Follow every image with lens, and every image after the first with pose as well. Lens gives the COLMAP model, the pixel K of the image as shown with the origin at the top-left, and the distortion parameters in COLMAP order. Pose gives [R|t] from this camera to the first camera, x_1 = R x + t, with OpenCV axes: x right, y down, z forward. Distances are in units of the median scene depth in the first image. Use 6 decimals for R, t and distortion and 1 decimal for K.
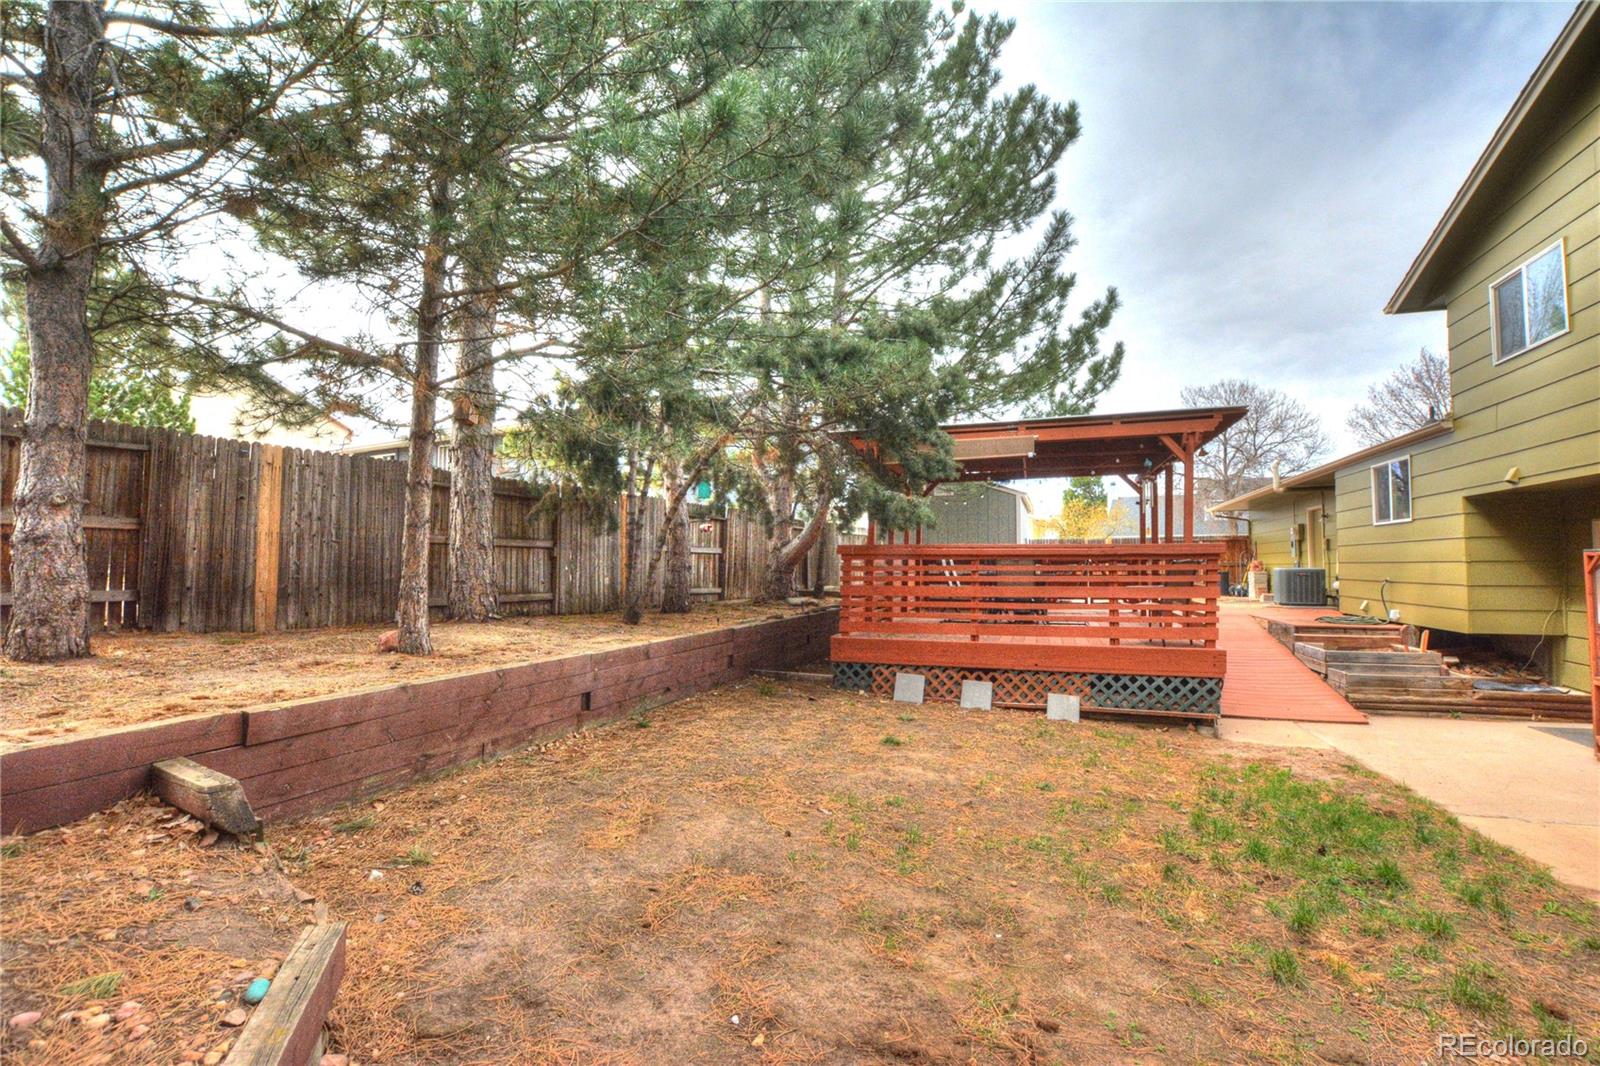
lens RADIAL K [[702.6, 0, 800.8], [0, 702.6, 540.5], [0, 0, 1]] dist [-0.026260, 0.008921]
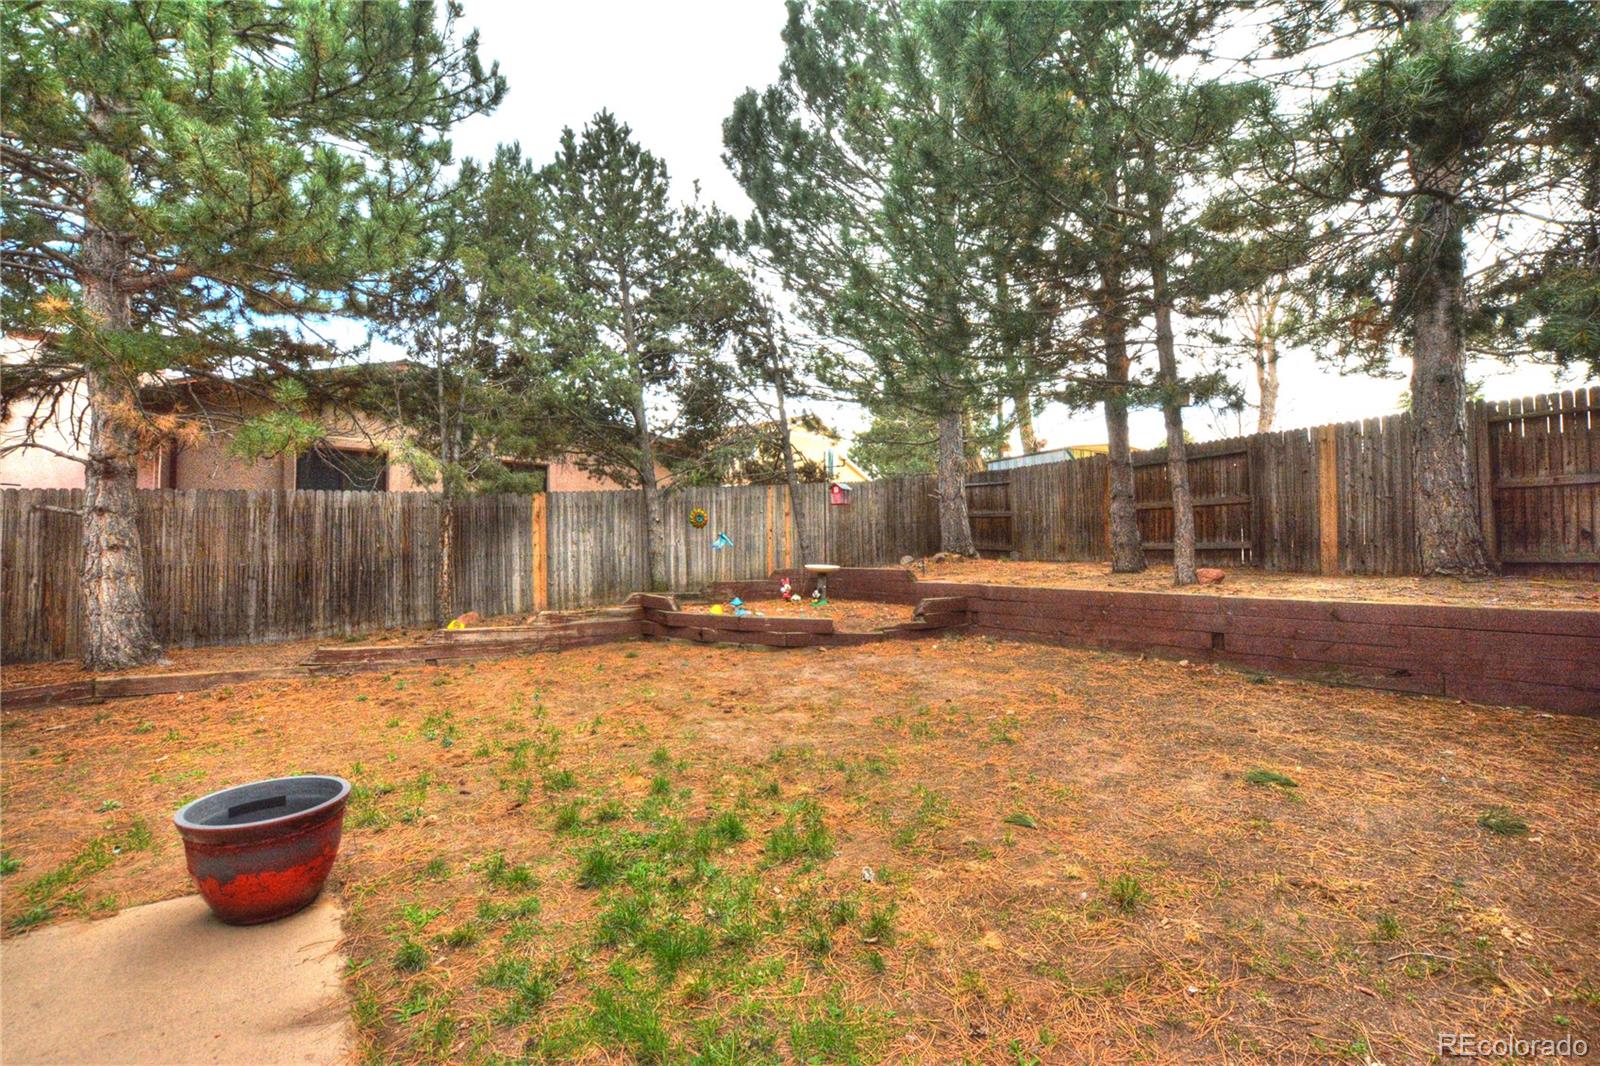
lens RADIAL K [[702.6, 0, 800.8], [0, 702.6, 540.5], [0, 0, 1]] dist [-0.026260, 0.008921]
pose [[-0.600103, -0.017213, -0.799737, 0.794221], [0.037534, 0.998061, -0.049647, 0.095364], [0.799041, -0.059811, -0.598294, 0.990201]]
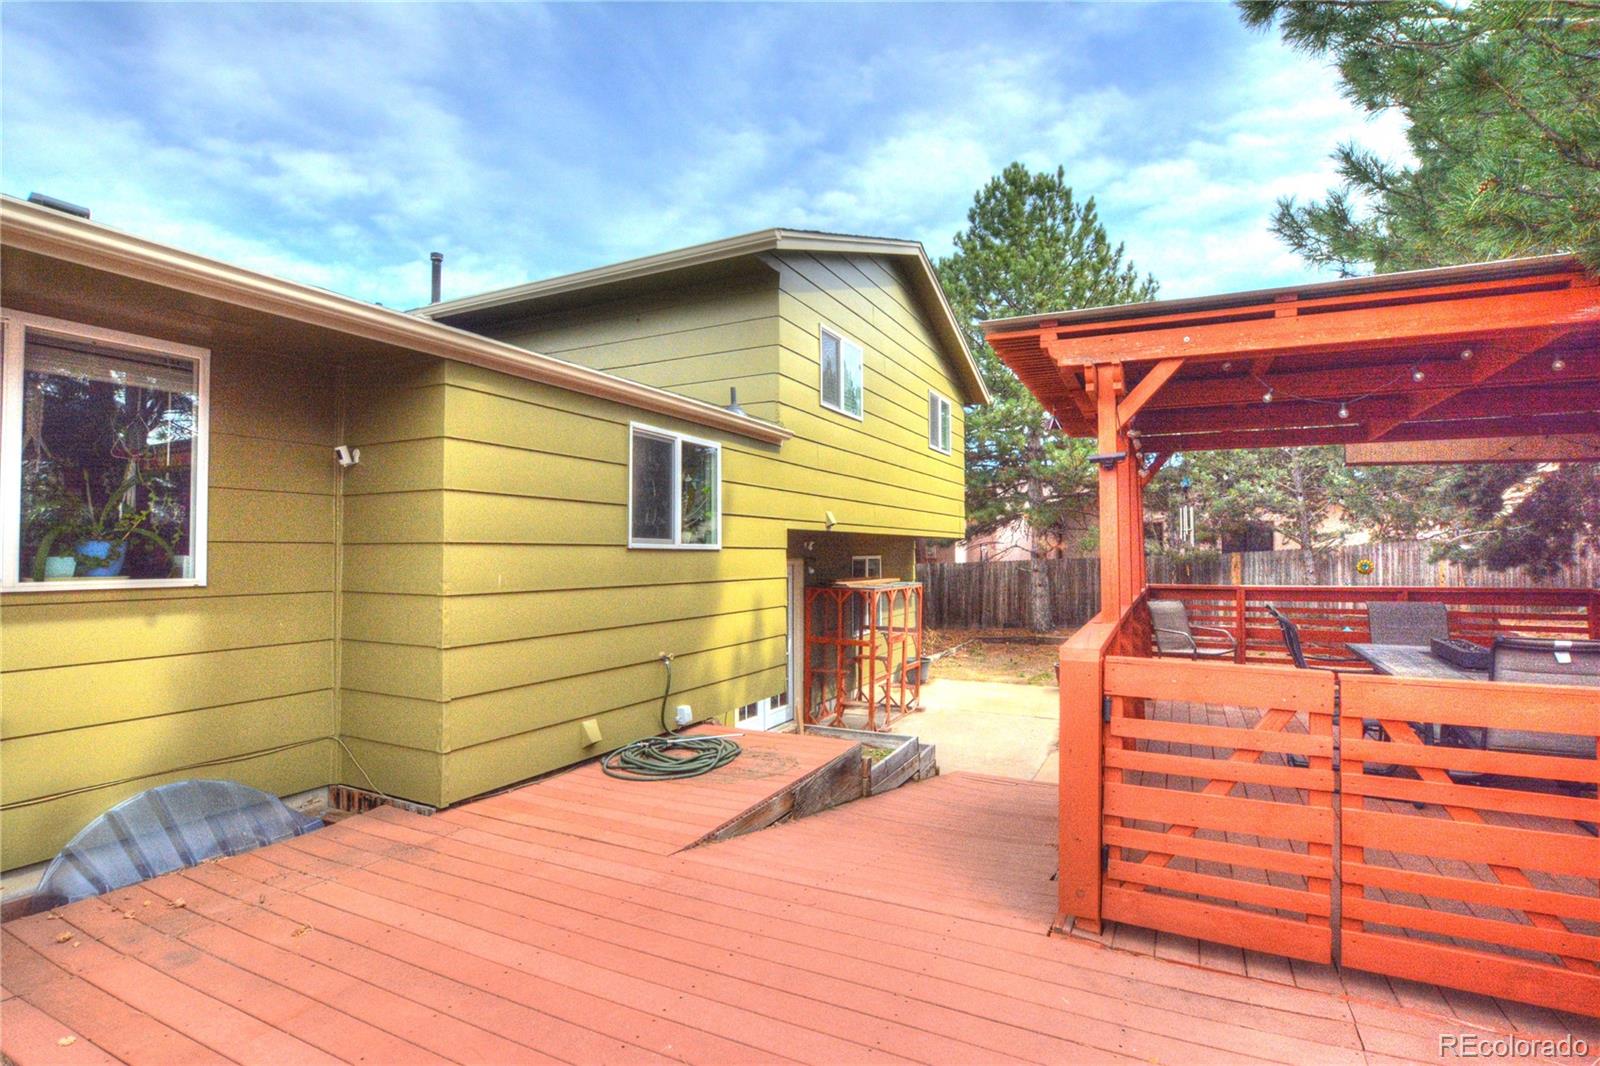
lens RADIAL K [[784.3, 0, 800.0], [0, 784.3, 533.0], [0, 0, 1]] dist [-0.003079, -0.000601]
pose [[-0.990951, -0.003112, 0.134189, 0.947043], [-0.011784, 0.997888, -0.063878, 0.056117], [-0.133707, -0.064881, -0.988895, 1.840065]]
